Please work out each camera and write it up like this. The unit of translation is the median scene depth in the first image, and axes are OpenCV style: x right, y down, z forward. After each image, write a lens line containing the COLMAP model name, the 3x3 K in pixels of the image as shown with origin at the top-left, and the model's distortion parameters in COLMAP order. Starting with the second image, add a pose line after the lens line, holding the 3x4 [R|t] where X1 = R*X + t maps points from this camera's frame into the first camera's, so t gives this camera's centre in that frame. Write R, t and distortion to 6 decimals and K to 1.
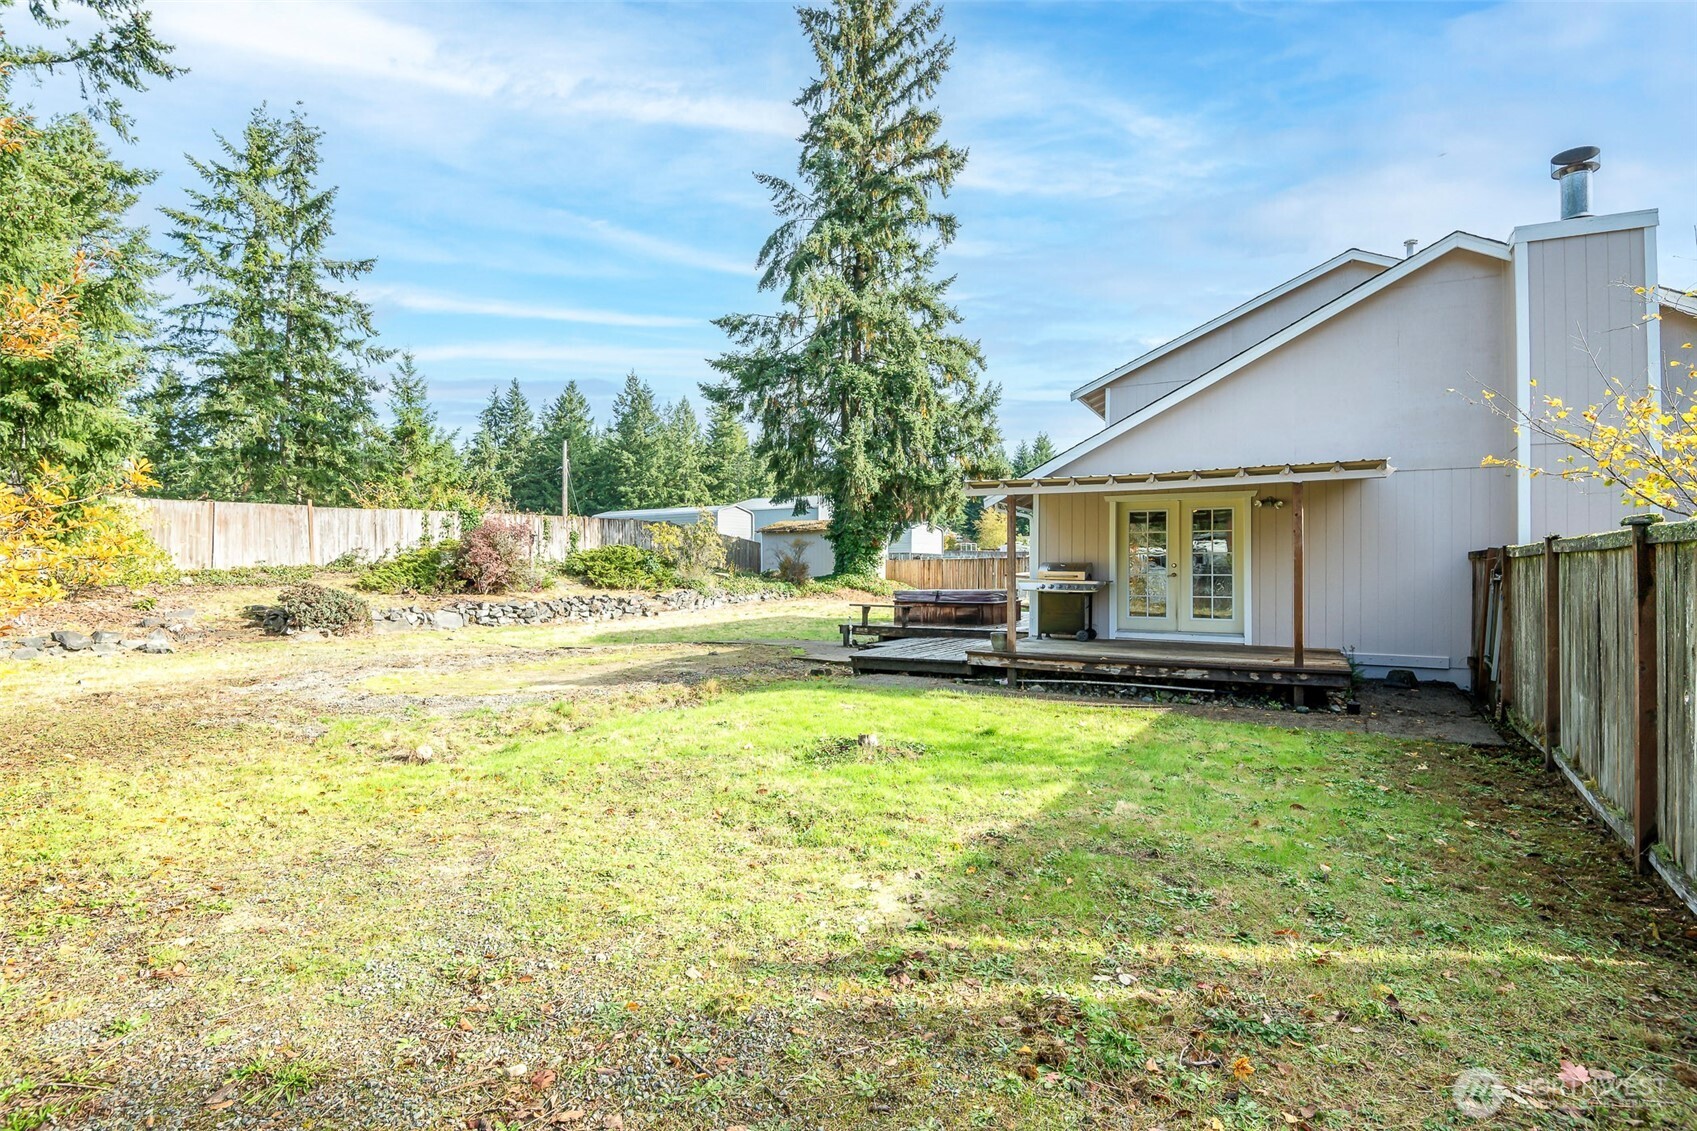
lens RADIAL K [[799.6, 0, 845.5], [0, 799.6, 566.9], [0, 0, 1]] dist [-0.005974, -0.007339]
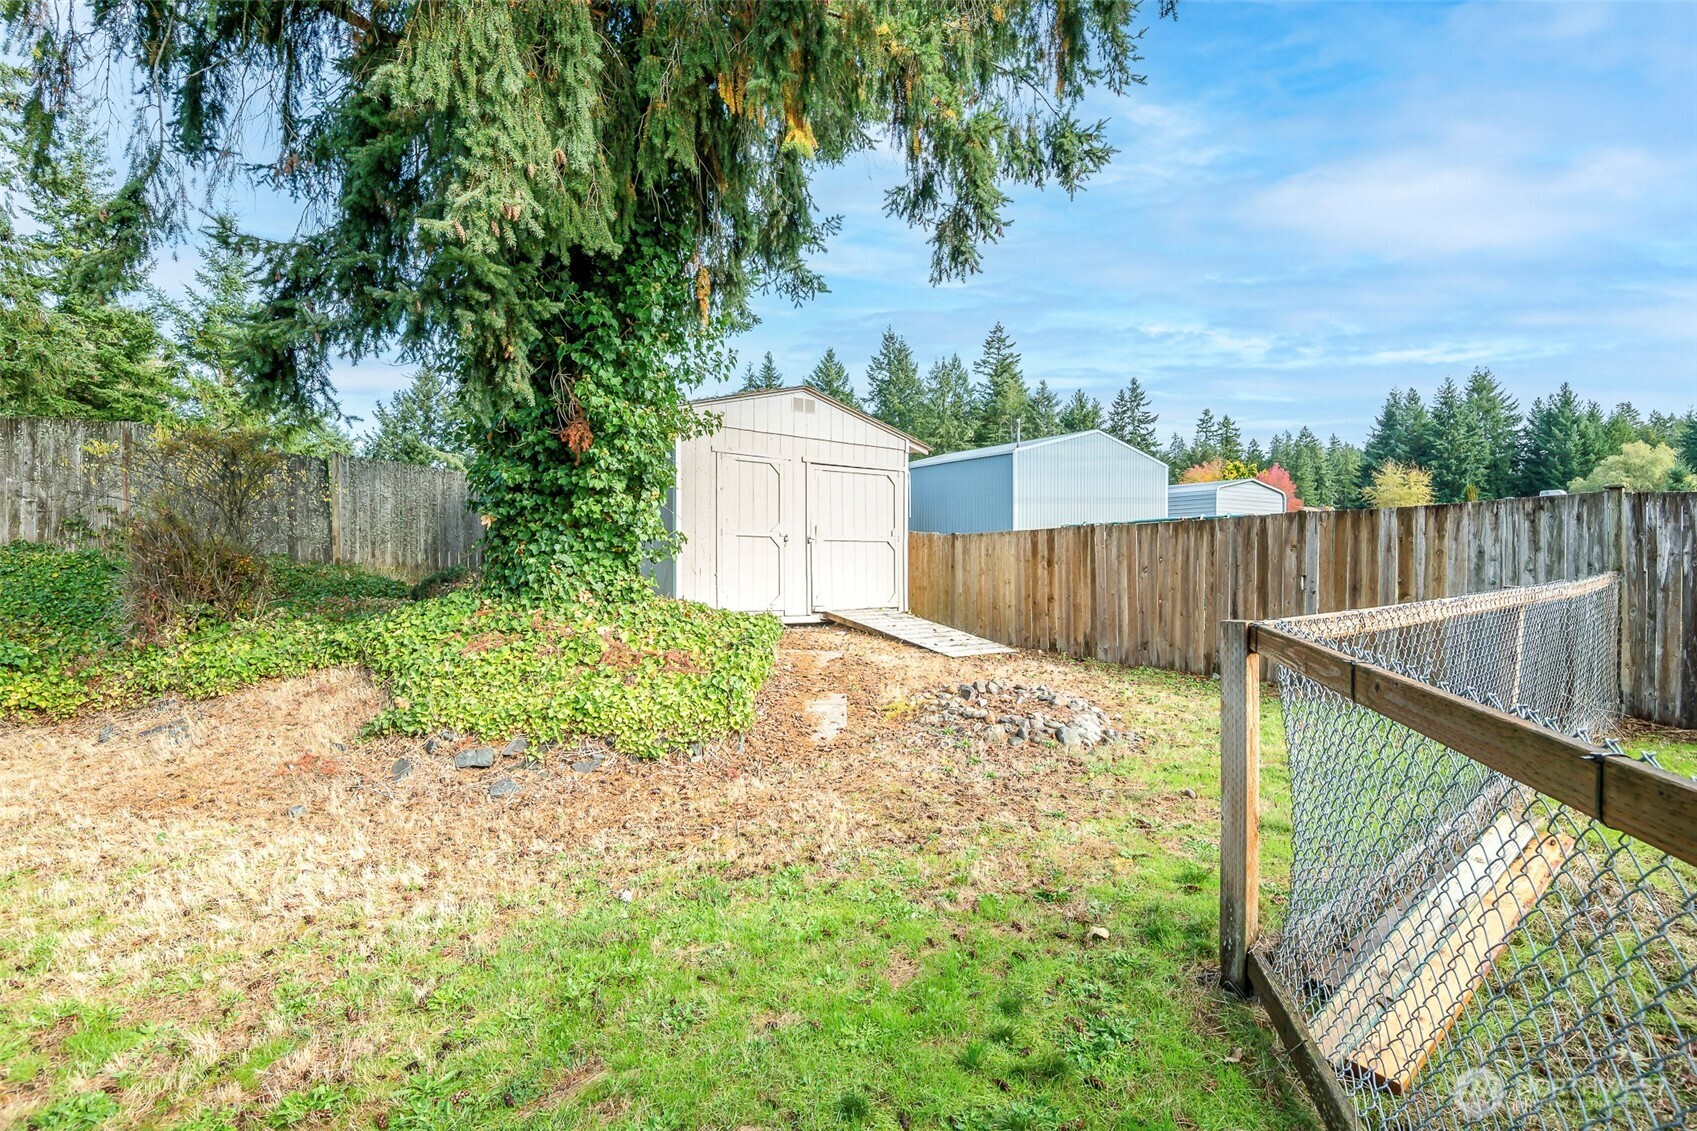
lens RADIAL K [[799.6, 0, 851.9], [0, 799.6, 564.9], [0, 0, 1]] dist [-0.005974, -0.007339]
pose [[0.911844, -0.004625, -0.410511, 0.185541], [0.008309, 0.999940, 0.007190, 0.001106], [0.410453, -0.009967, 0.911827, 0.847381]]
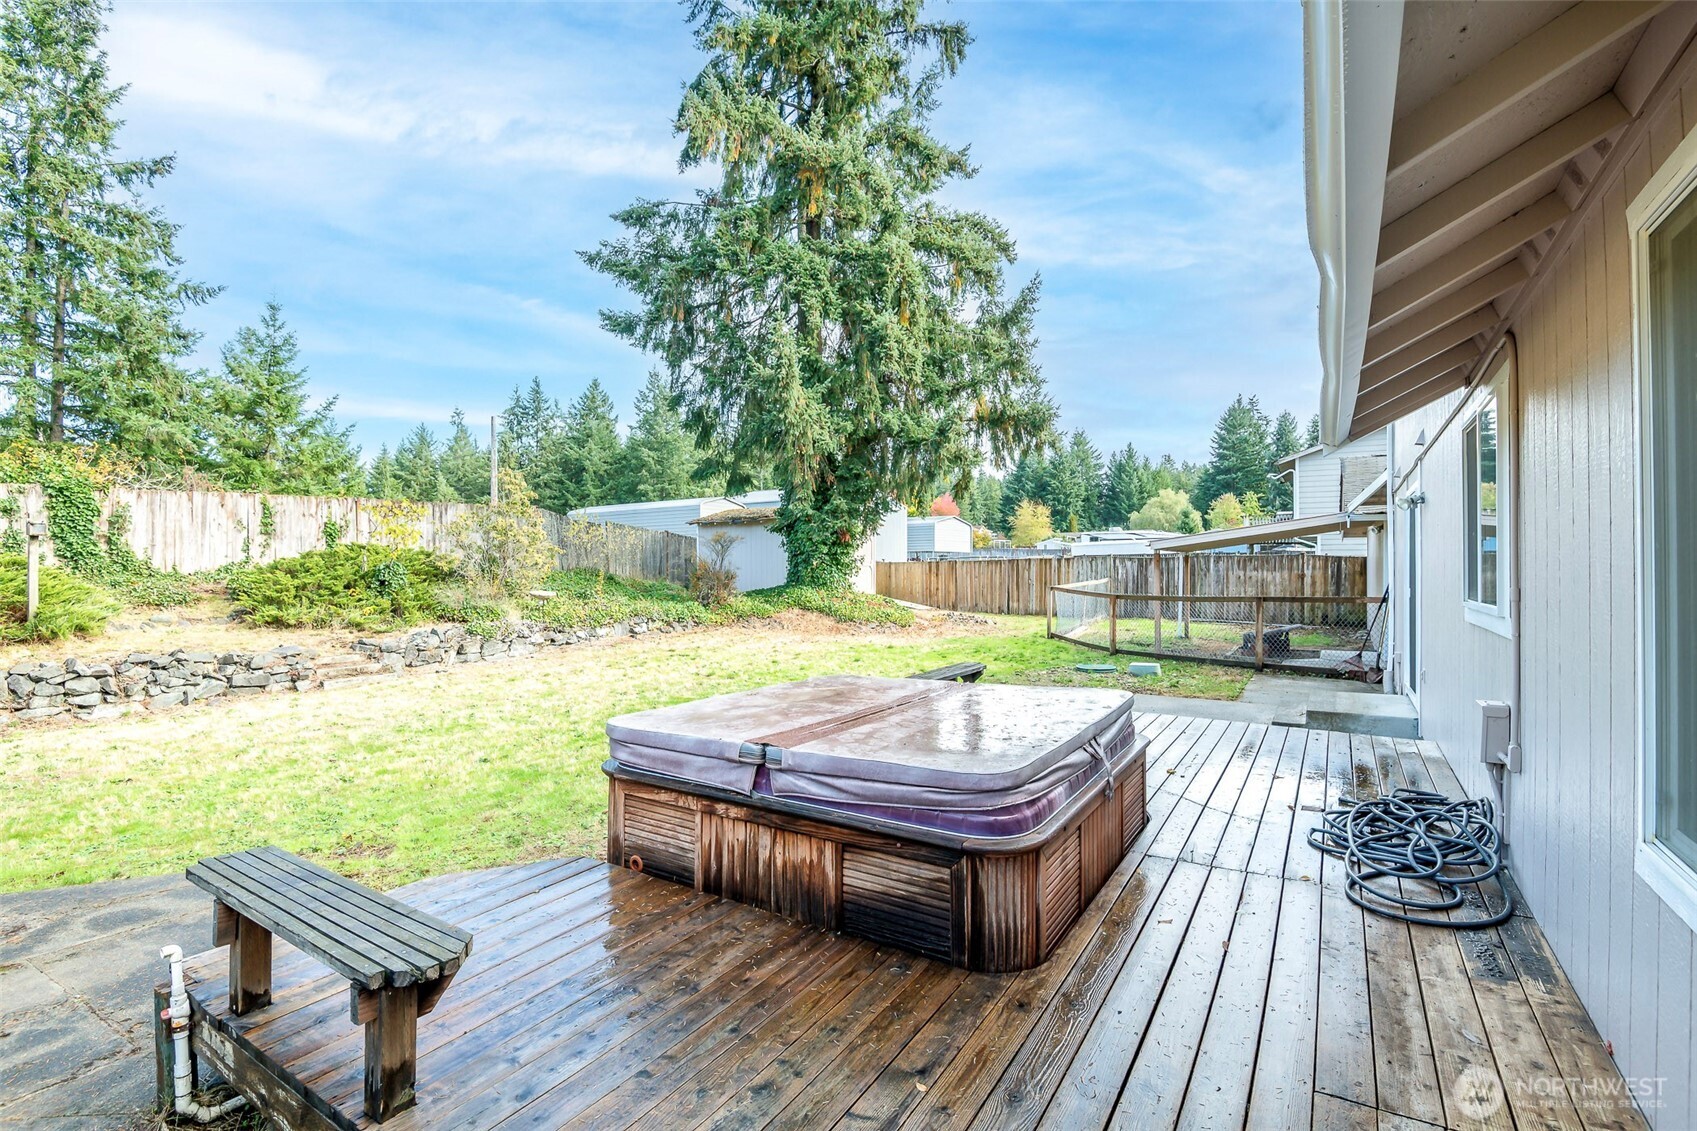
lens RADIAL K [[748.5, 0, 847.3], [0, 748.5, 570.1], [0, 0, 1]] dist [-0.004012, -0.000789]
pose [[0.998518, -0.006312, -0.054054, 0.072175], [0.006746, 0.999946, 0.007862, -0.008361], [0.054002, -0.008215, 0.998507, 0.392653]]
